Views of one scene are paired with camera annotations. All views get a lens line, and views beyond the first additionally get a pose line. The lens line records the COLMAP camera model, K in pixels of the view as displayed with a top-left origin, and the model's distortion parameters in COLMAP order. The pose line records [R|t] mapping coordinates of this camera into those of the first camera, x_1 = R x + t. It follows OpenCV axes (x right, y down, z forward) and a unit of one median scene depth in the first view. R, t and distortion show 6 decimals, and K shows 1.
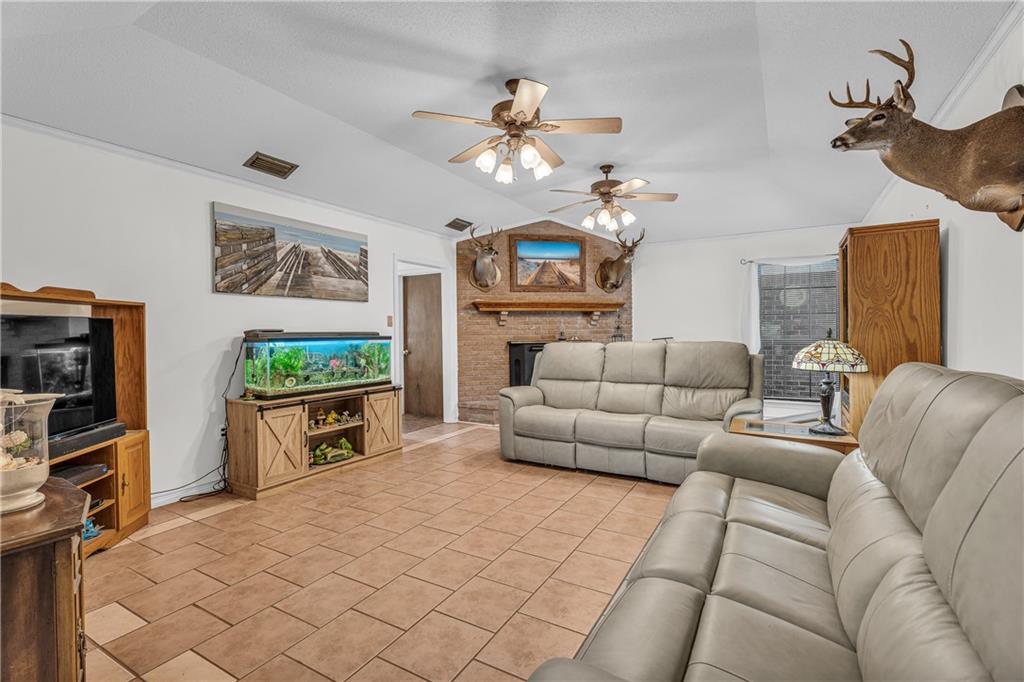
lens RADIAL K [[467.5, 0, 515.0], [0, 467.5, 334.4], [0, 0, 1]] dist [0.004500, 0.000503]
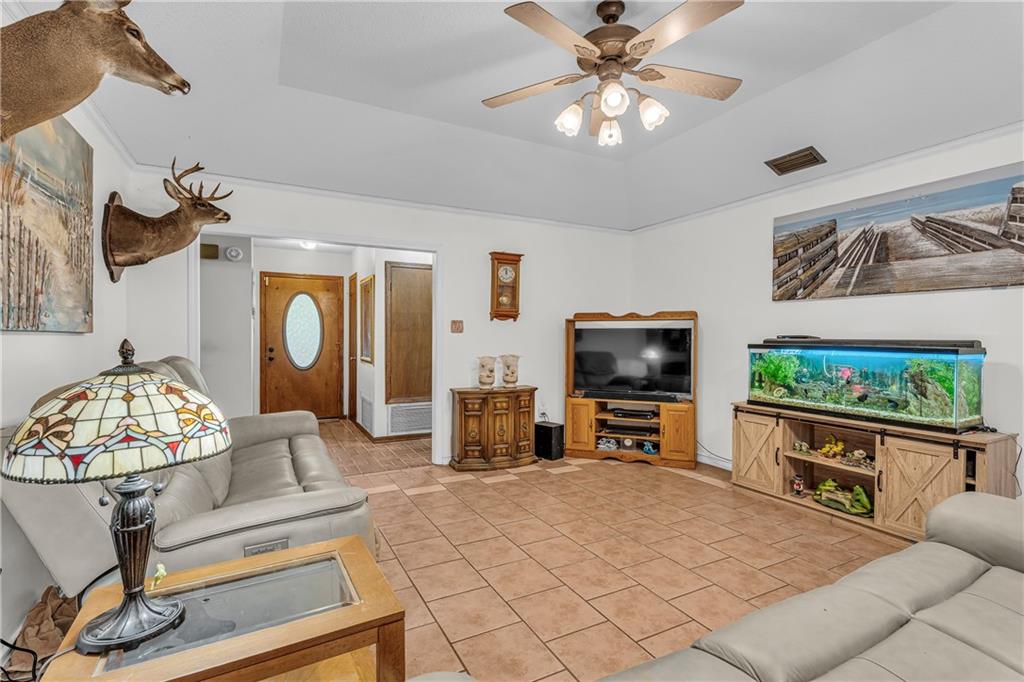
lens RADIAL K [[467.5, 0, 515.0], [0, 467.5, 334.4], [0, 0, 1]] dist [0.004500, 0.000503]
pose [[-0.520932, 0.003530, -0.853591, 0.533908], [-0.007329, 0.999936, 0.008608, -0.015485], [0.853567, 0.010740, -0.520873, 0.929694]]
